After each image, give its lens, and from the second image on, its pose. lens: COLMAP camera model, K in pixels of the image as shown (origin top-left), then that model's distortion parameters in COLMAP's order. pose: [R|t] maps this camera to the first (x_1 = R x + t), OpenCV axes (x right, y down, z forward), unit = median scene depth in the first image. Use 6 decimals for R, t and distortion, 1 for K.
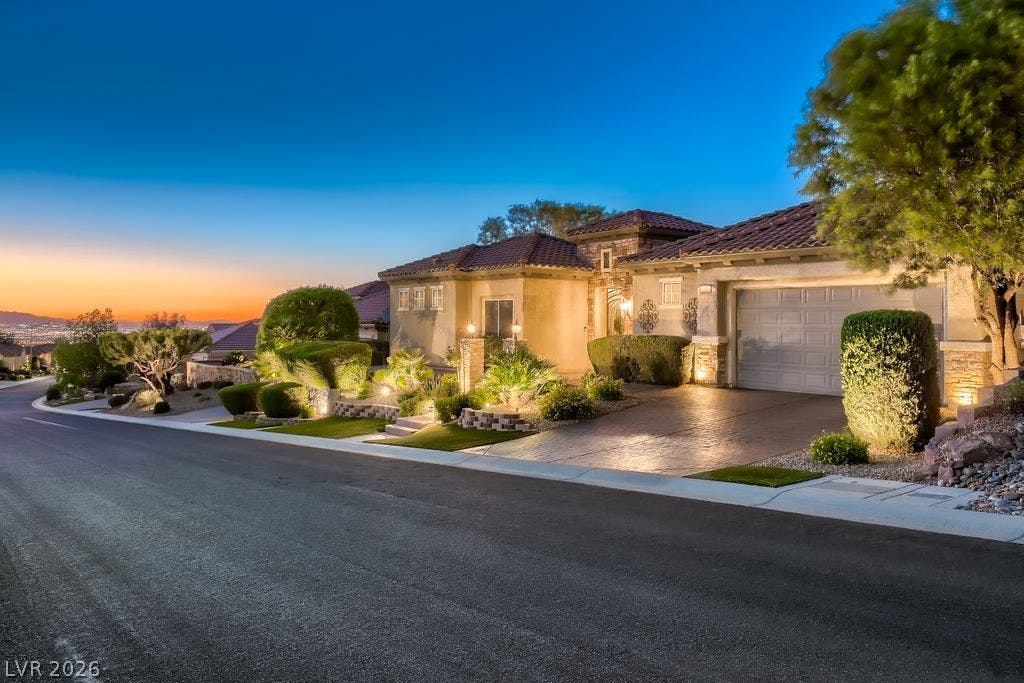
lens RADIAL K [[766.1, 0, 516.8], [0, 766.1, 334.9], [0, 0, 1]] dist [0.002159, -0.000953]
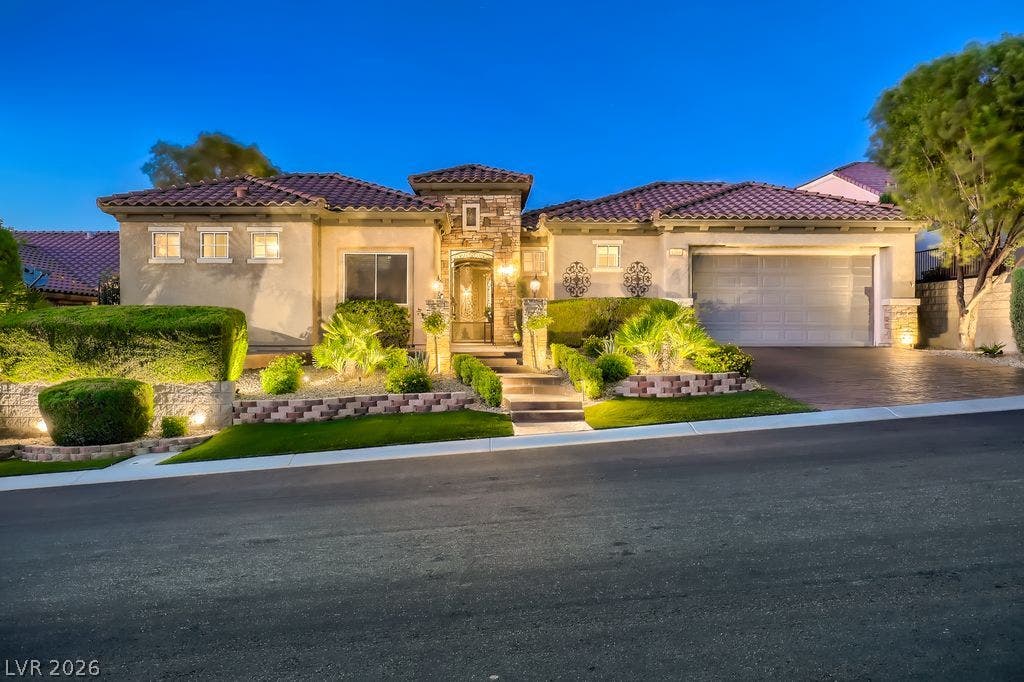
lens RADIAL K [[766.1, 0, 510.9], [0, 766.1, 341.4], [0, 0, 1]] dist [0.002159, -0.000953]
pose [[0.591780, -0.019192, 0.805871, -0.578457], [0.016473, 0.999796, 0.011714, 0.035761], [-0.805931, 0.006343, 0.591975, 0.462528]]
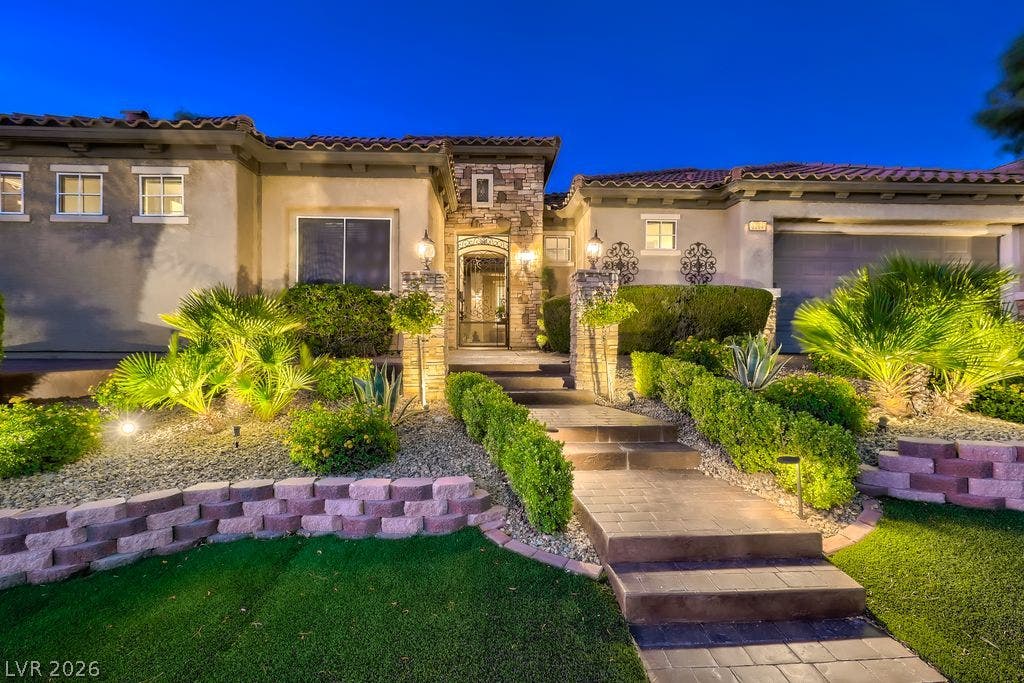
lens RADIAL K [[468.0, 0, 509.5], [0, 468.0, 347.6], [0, 0, 1]] dist [0.001122, -0.000928]
pose [[0.584024, -0.024882, 0.811355, -0.227199], [0.013304, 0.999689, 0.021081, 0.038813], [-0.811627, -0.001517, 0.584174, 0.751468]]
